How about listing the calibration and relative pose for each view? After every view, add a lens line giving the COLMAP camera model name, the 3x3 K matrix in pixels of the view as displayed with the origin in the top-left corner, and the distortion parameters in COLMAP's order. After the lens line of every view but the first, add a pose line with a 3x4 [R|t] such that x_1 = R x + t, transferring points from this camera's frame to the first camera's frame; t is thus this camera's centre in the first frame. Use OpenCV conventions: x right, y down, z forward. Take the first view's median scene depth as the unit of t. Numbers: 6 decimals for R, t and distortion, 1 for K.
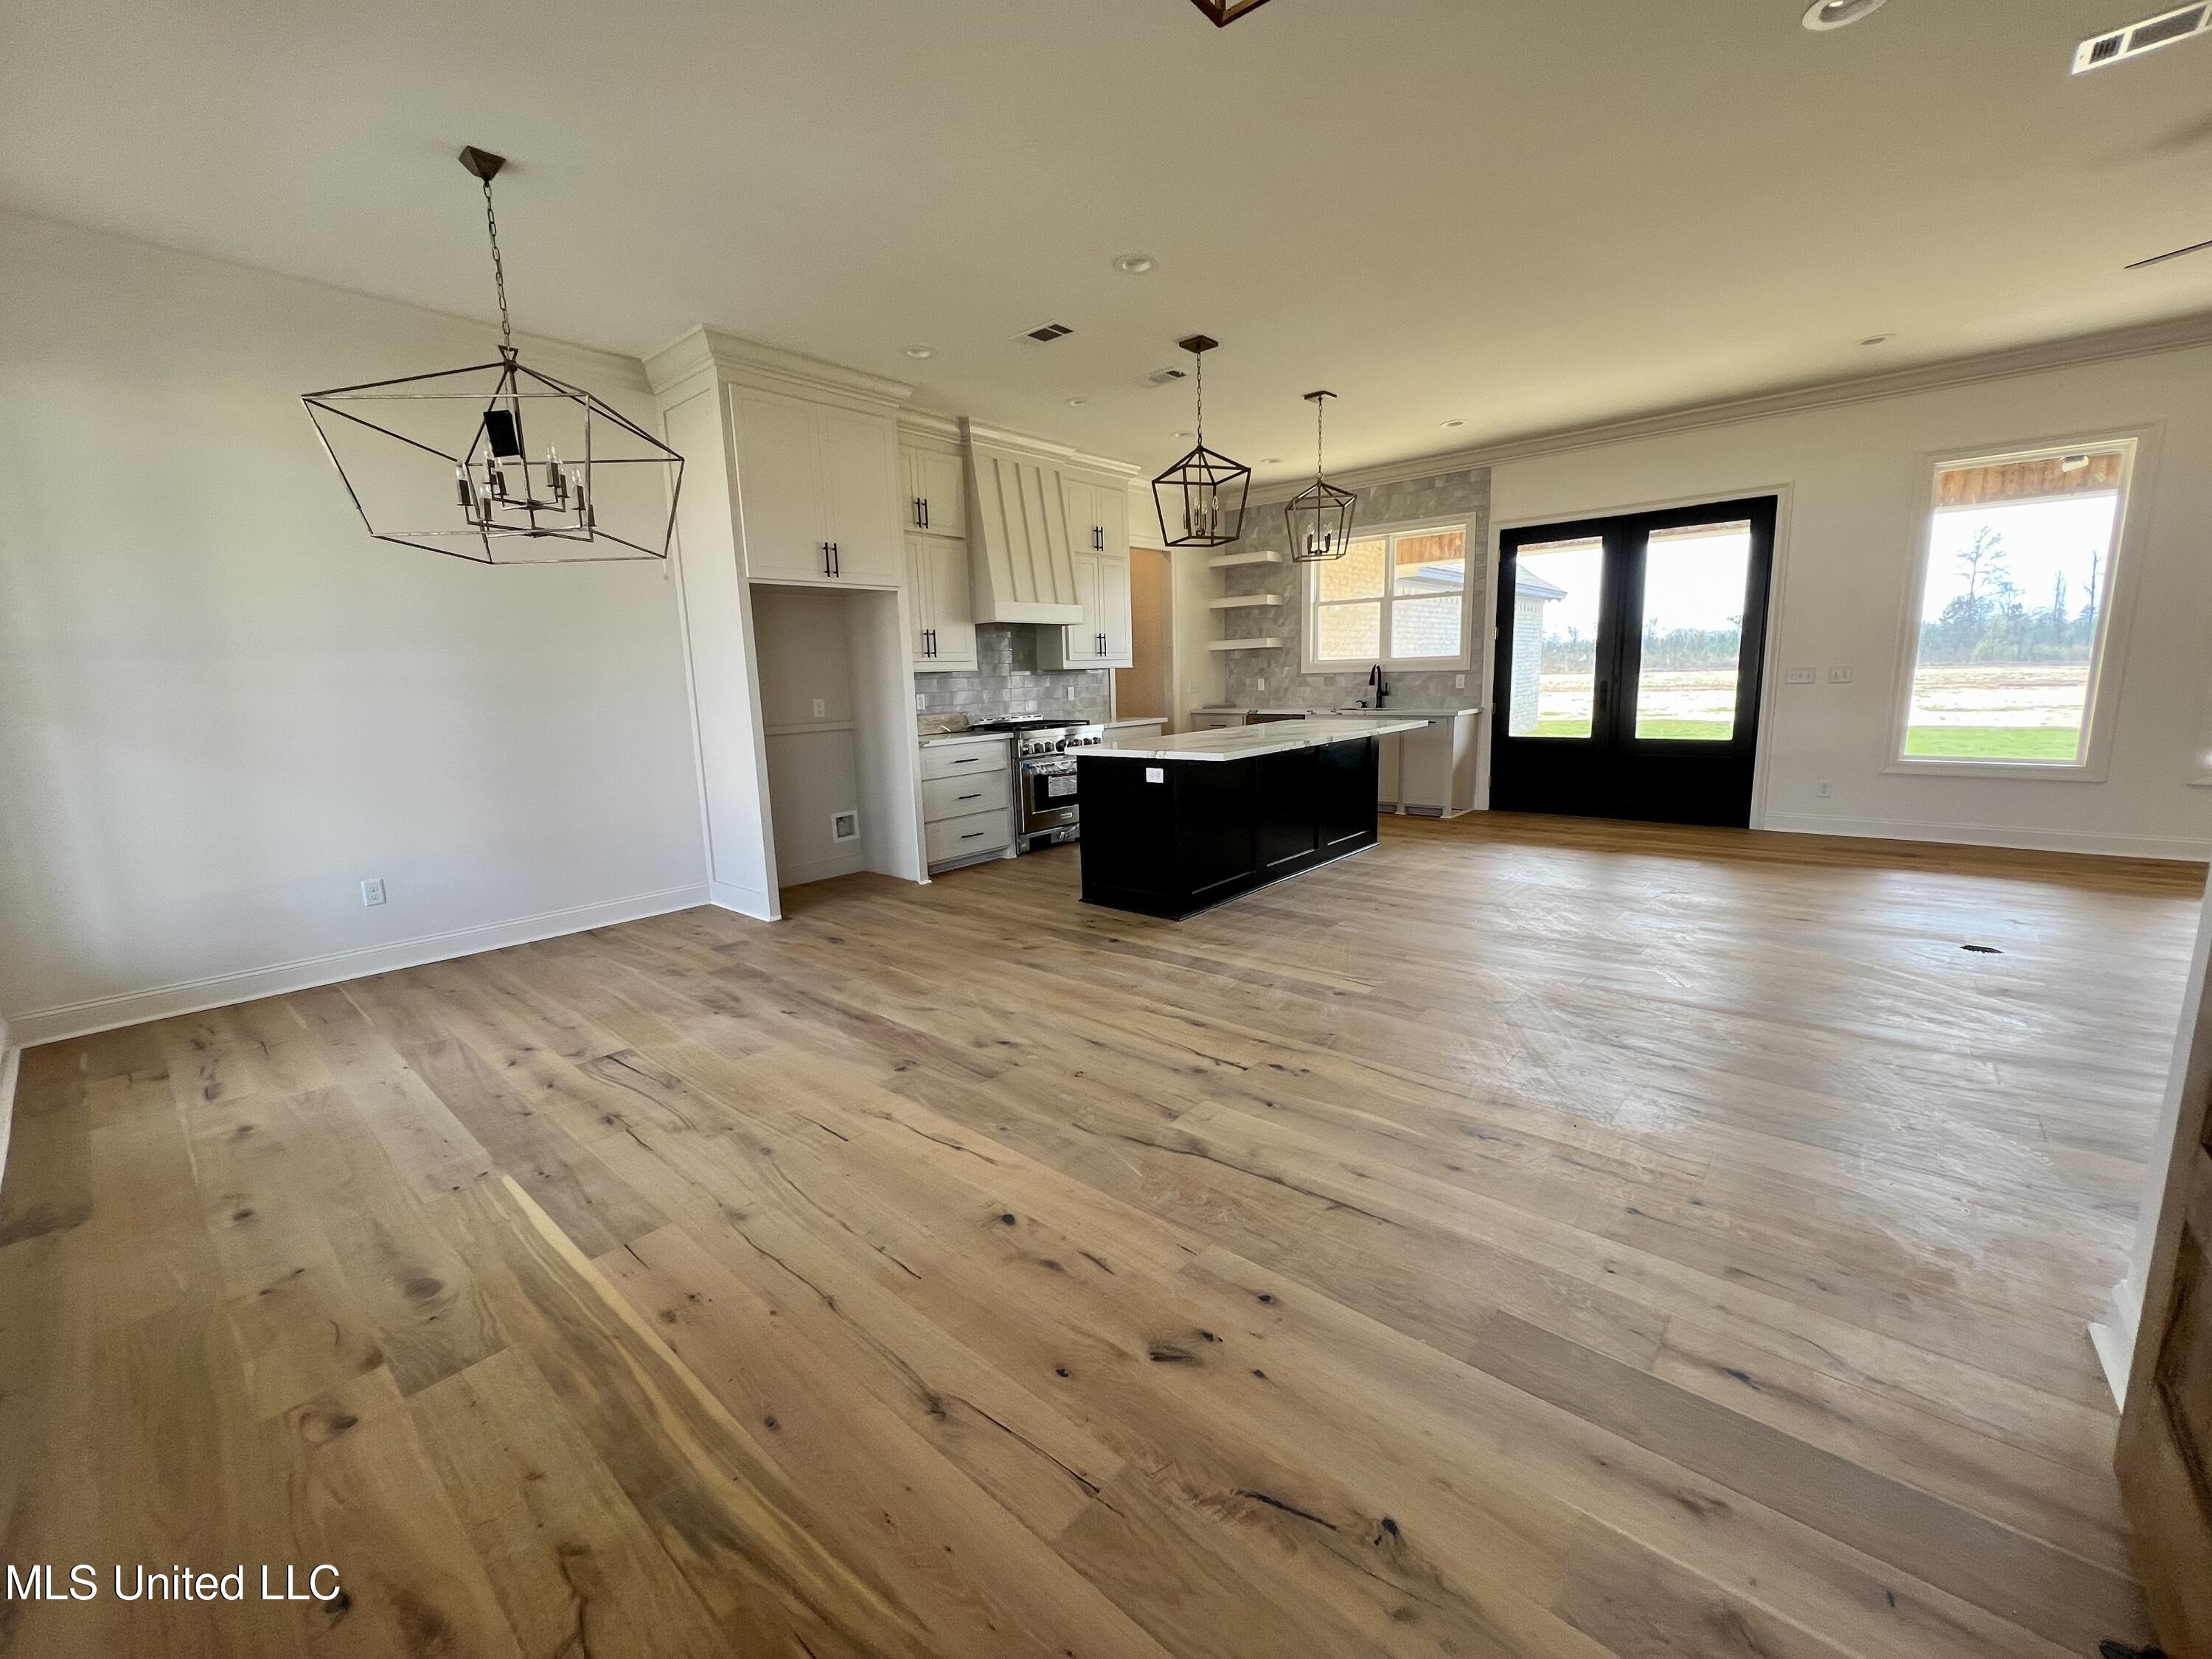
lens RADIAL K [[890.2, 0, 1106.0], [0, 890.2, 829.5], [0, 0, 1]] dist [-0.002172, 0.000484]
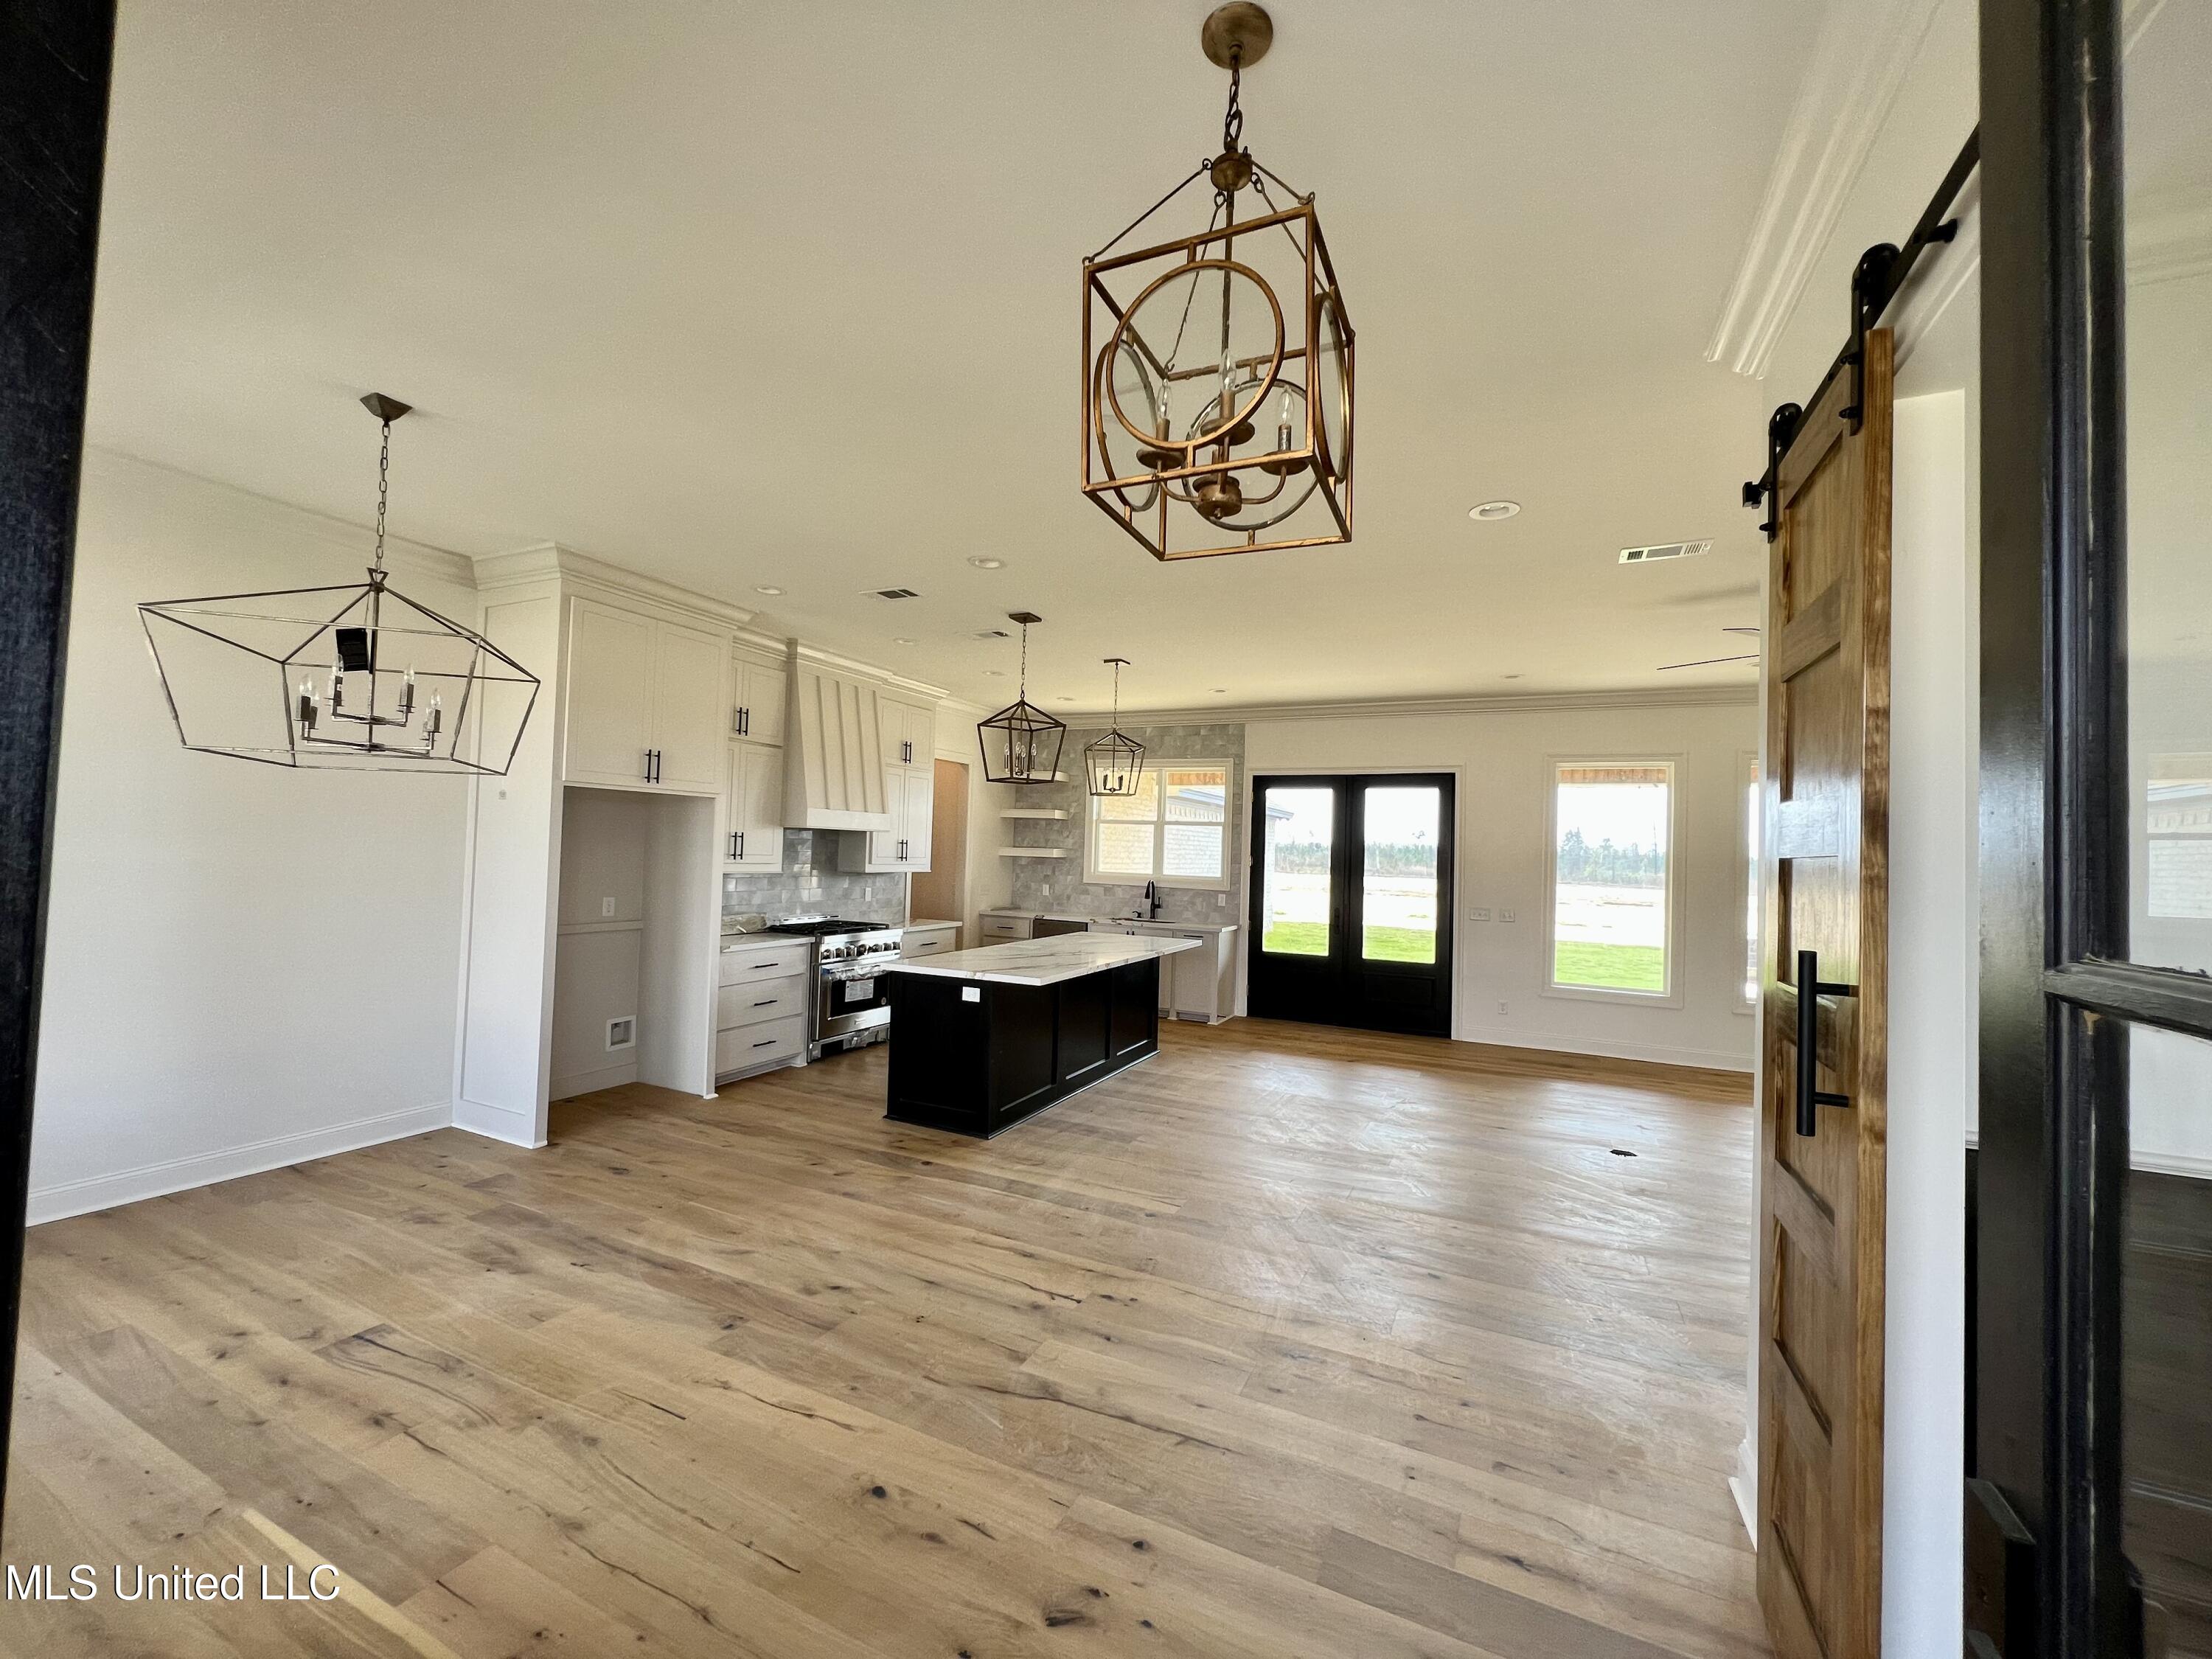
lens RADIAL K [[887.2, 0, 1106.0], [0, 887.2, 829.5], [0, 0, 1]] dist [-0.000890, 0.000668]
pose [[0.961591, 0.069576, 0.265520, -0.128868], [-0.016132, 0.979994, -0.198373, -0.071564], [-0.274010, 0.186470, 0.943476, -0.110039]]
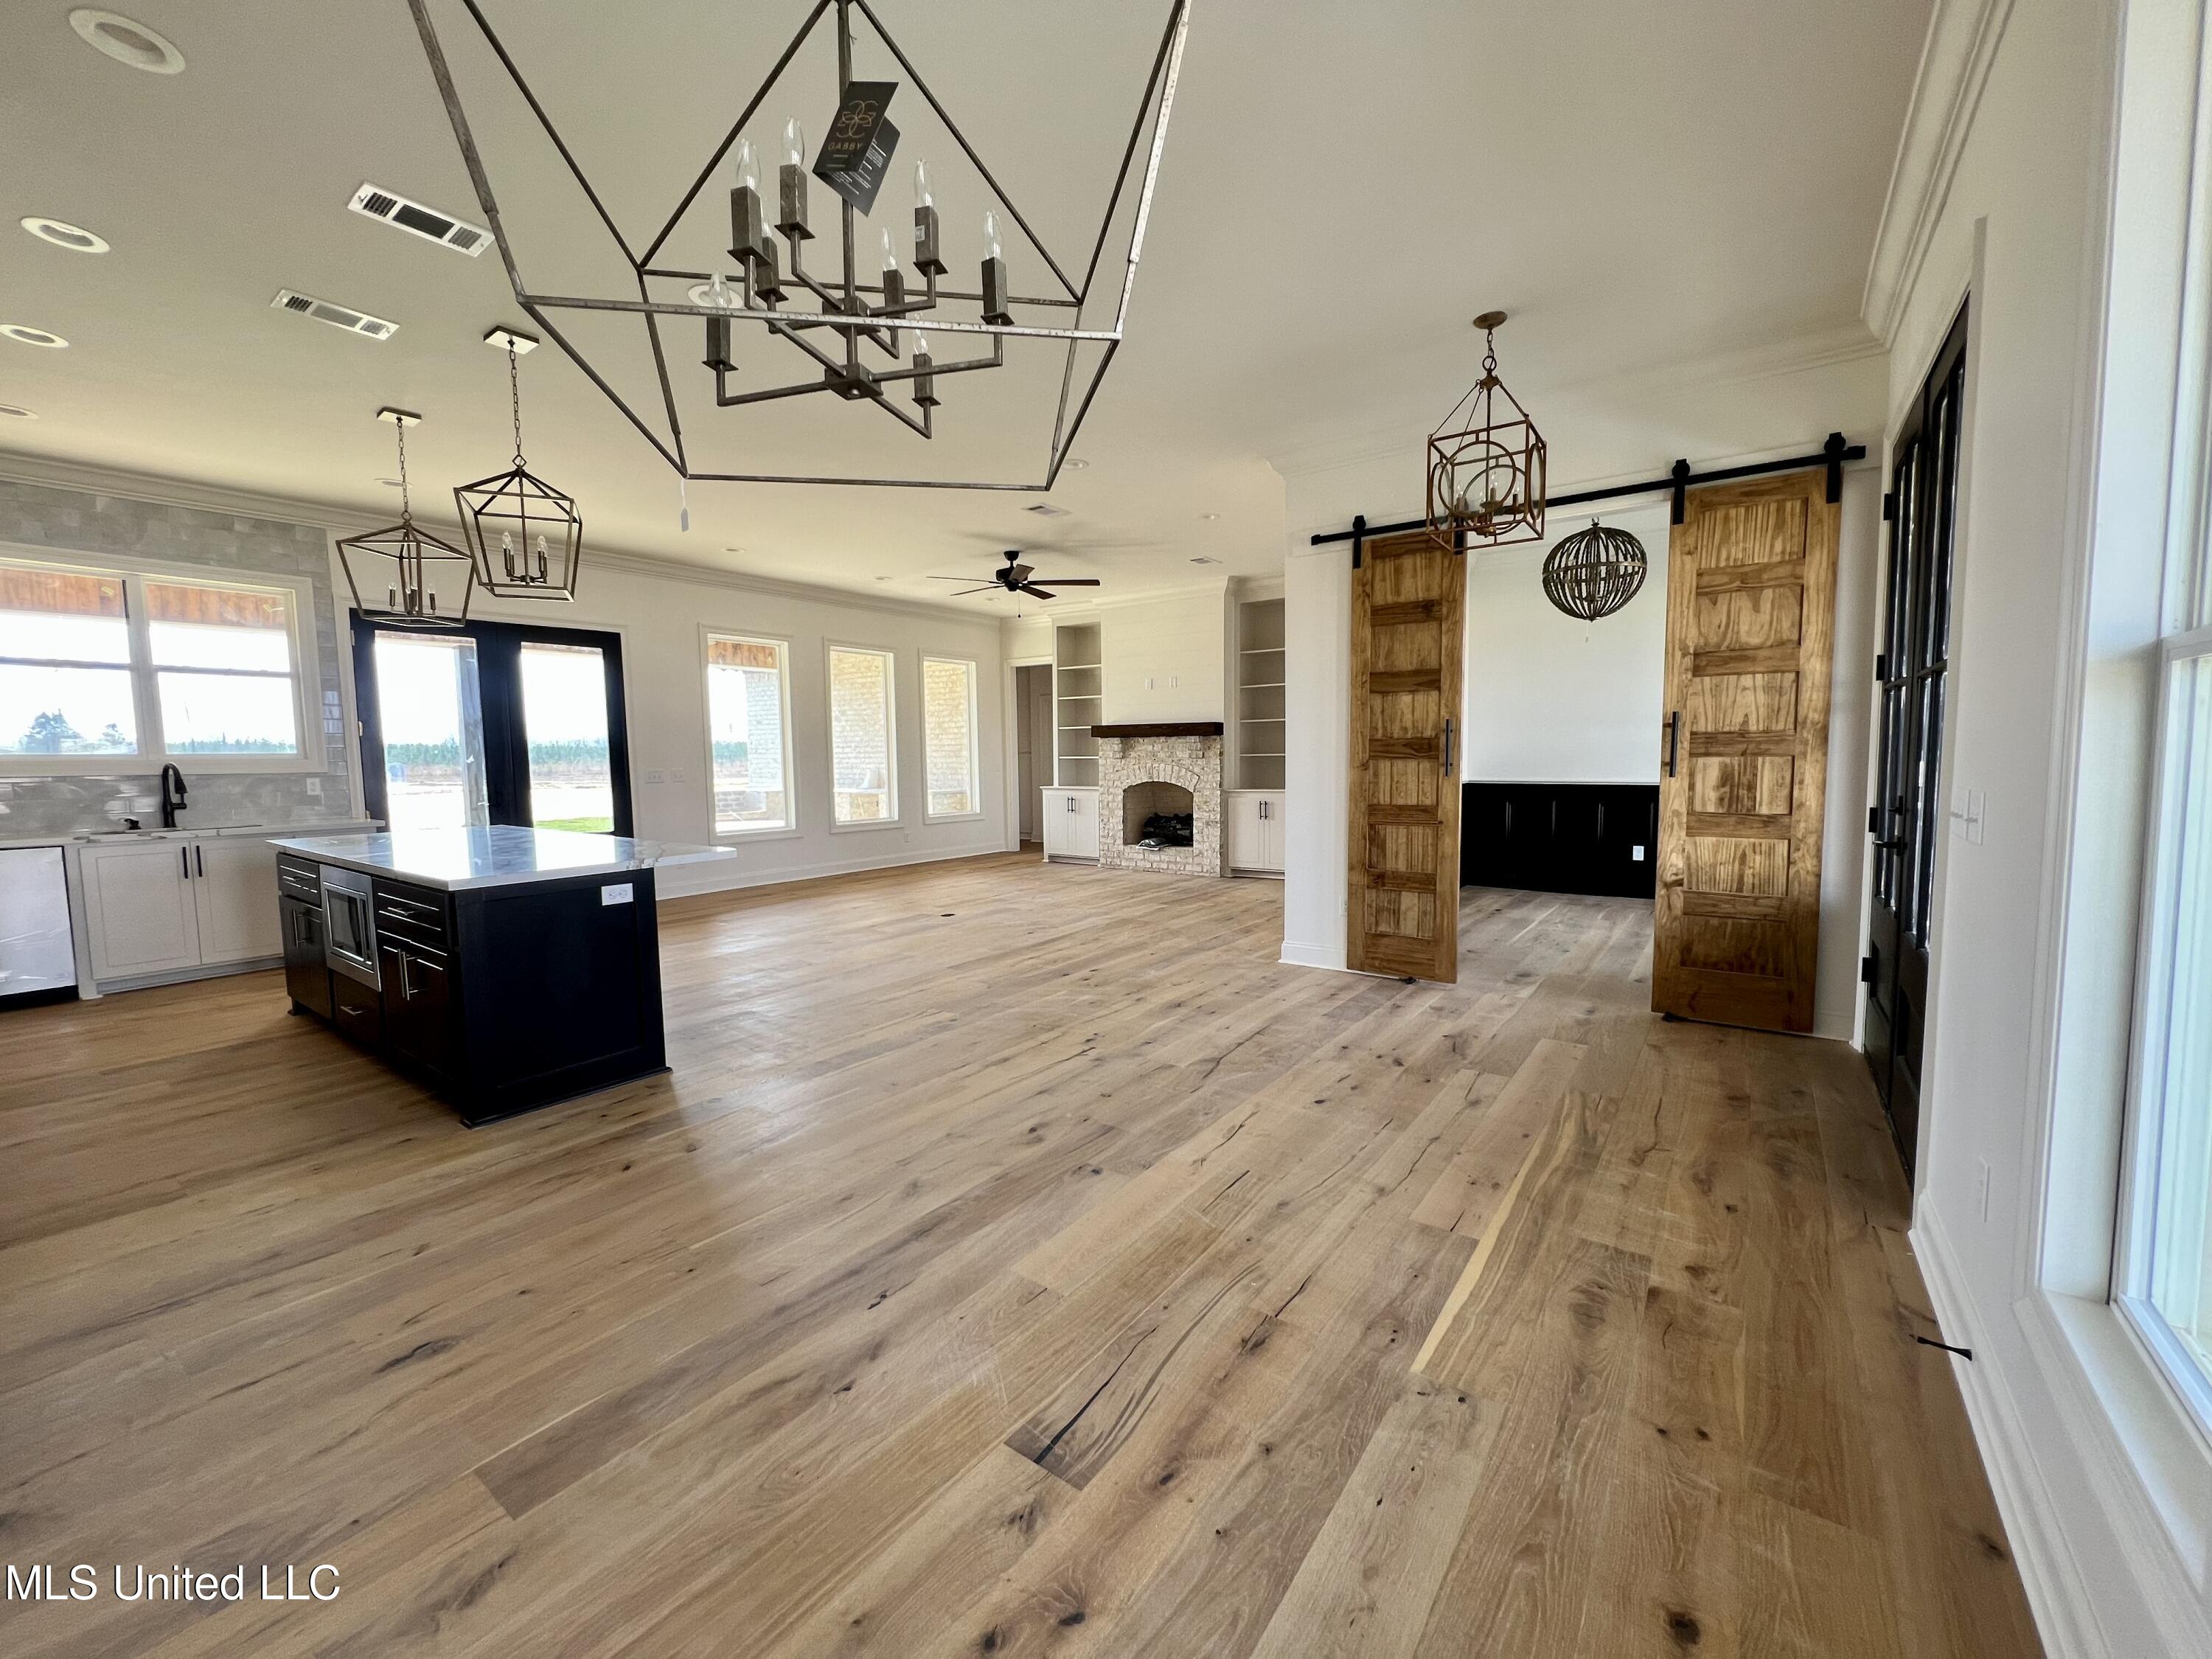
lens RADIAL K [[887.2, 0, 1106.0], [0, 887.2, 829.5], [0, 0, 1]] dist [-0.000890, 0.000668]
pose [[-0.084791, -0.054335, 0.994916, -1.109933], [0.188231, 0.979660, 0.069543, -0.136025], [-0.978458, 0.193171, -0.072839, 0.979722]]
